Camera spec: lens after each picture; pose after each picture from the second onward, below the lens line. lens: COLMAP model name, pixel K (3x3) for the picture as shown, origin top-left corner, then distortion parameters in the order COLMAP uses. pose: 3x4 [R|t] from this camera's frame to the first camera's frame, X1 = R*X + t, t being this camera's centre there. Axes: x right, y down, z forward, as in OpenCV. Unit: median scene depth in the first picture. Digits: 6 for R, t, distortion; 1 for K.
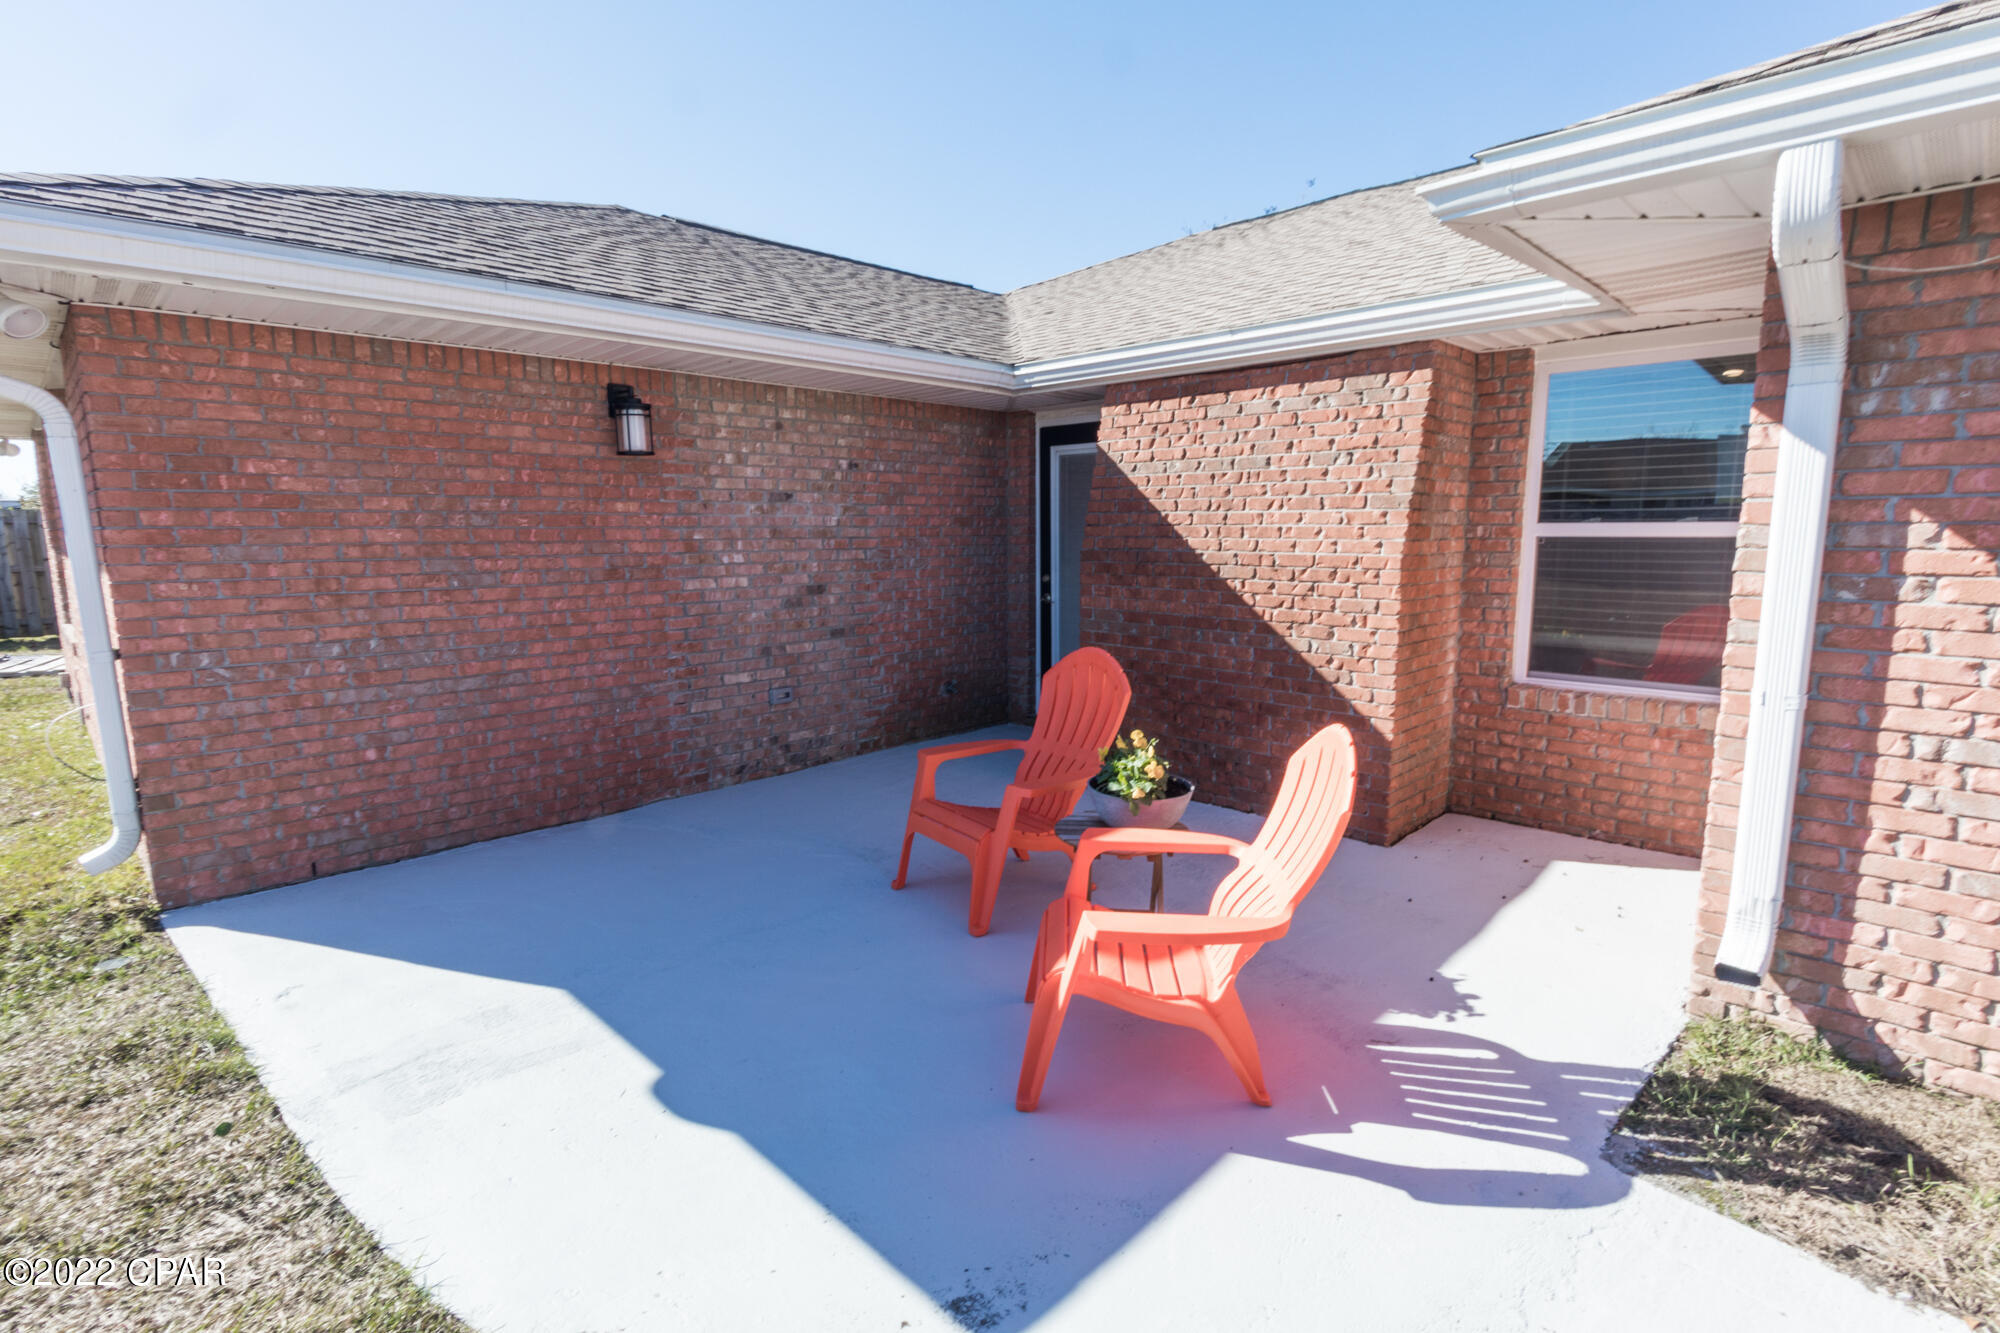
lens RADIAL K [[958.5, 0, 992.8], [0, 958.5, 664.4], [0, 0, 1]] dist [0.000284, 0.000290]
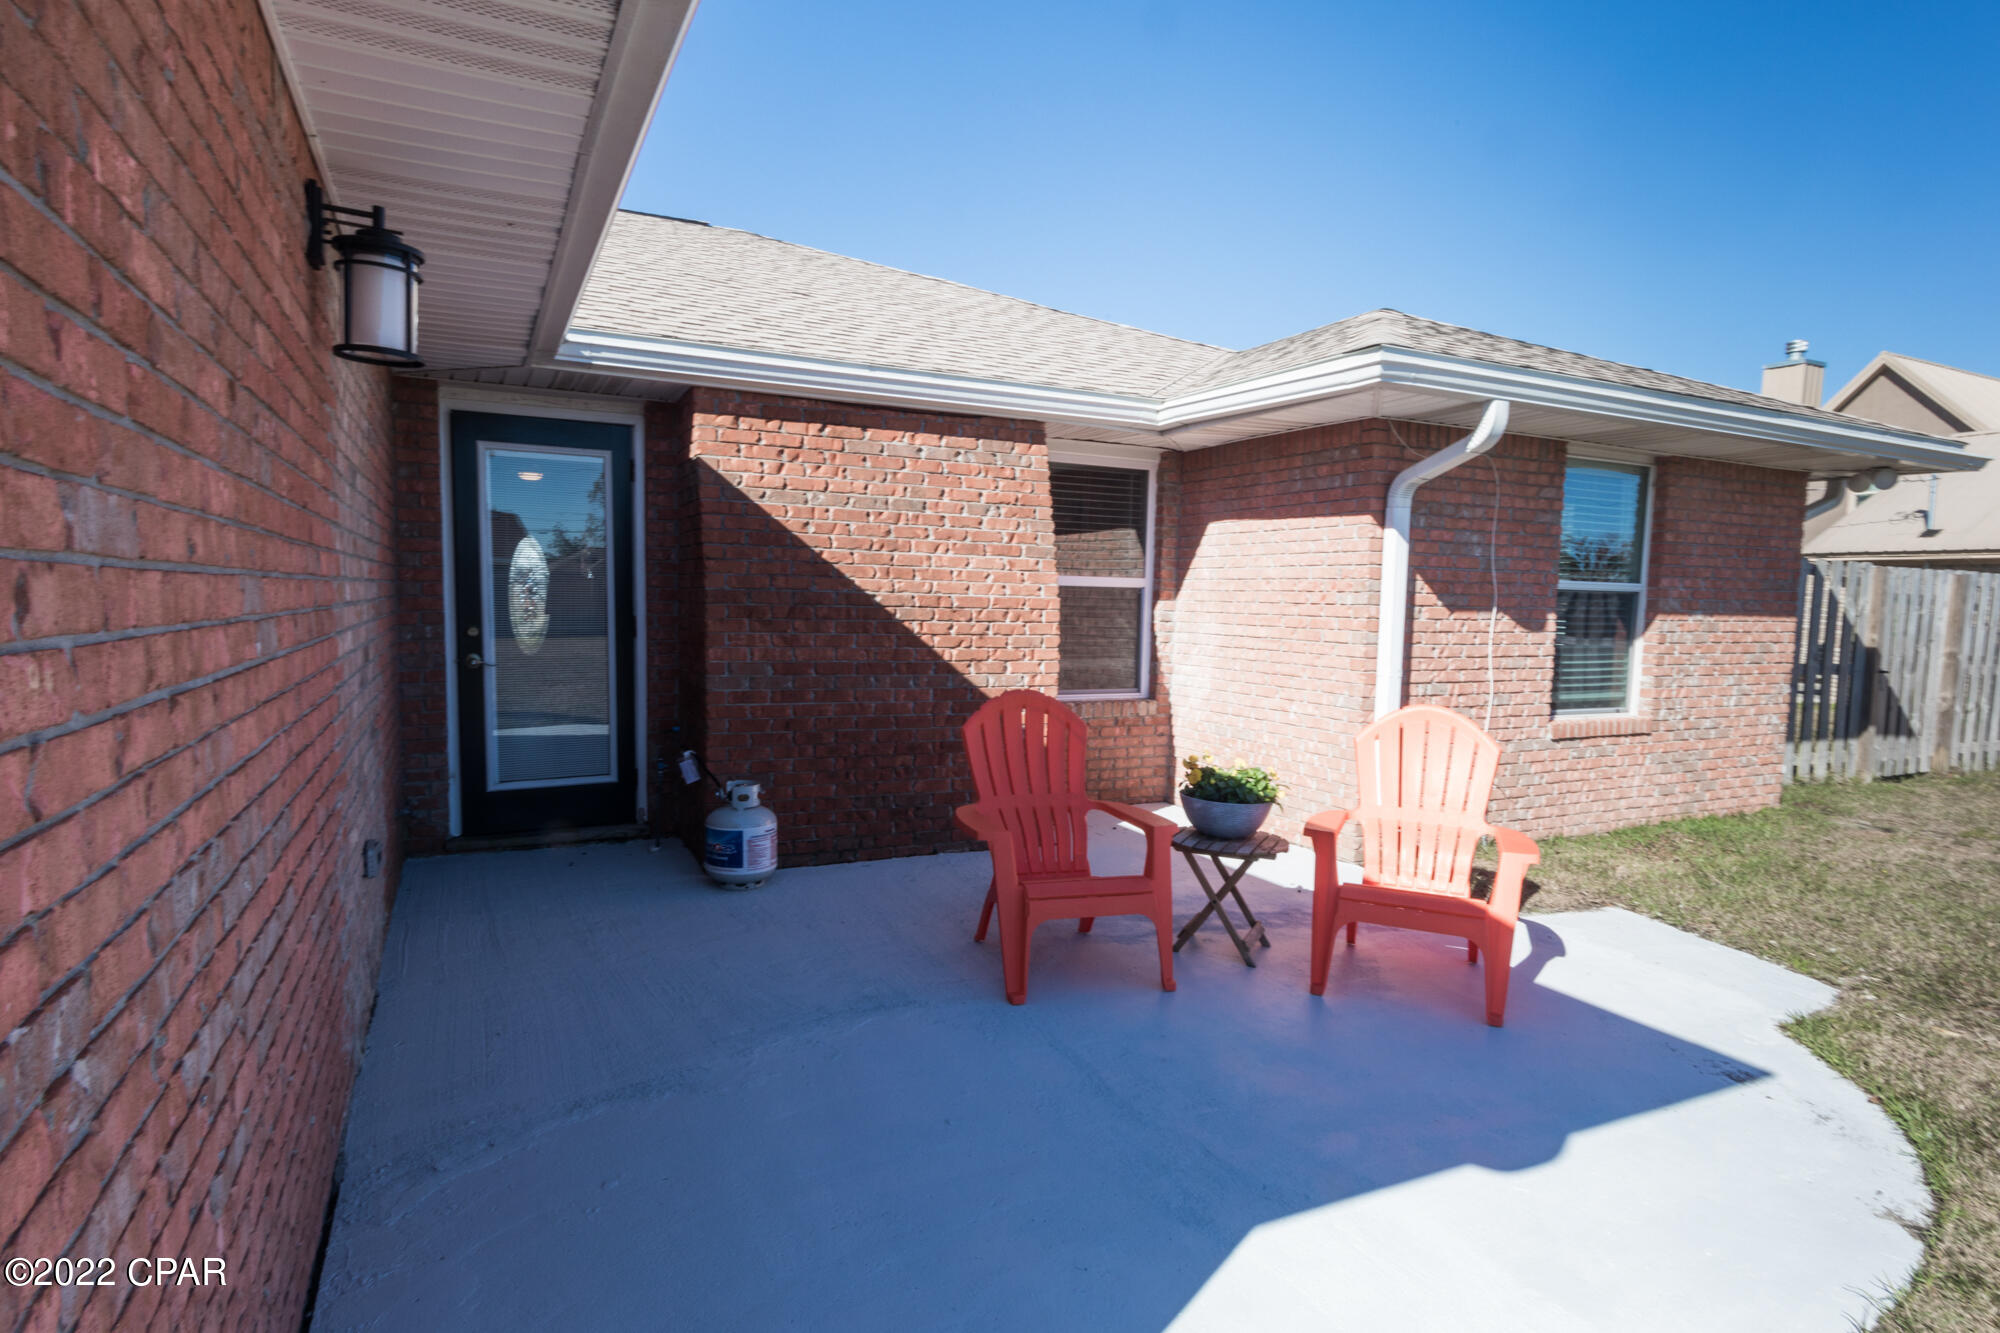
lens RADIAL K [[1051.4, 0, 996.6], [0, 1051.4, 679.5], [0, 0, 1]] dist [0.003565, 0.000394]
pose [[0.326029, -0.061748, 0.943341, -0.747007], [0.109891, 0.993575, 0.027057, -0.049211], [-0.938951, 0.094843, 0.330720, 0.570188]]
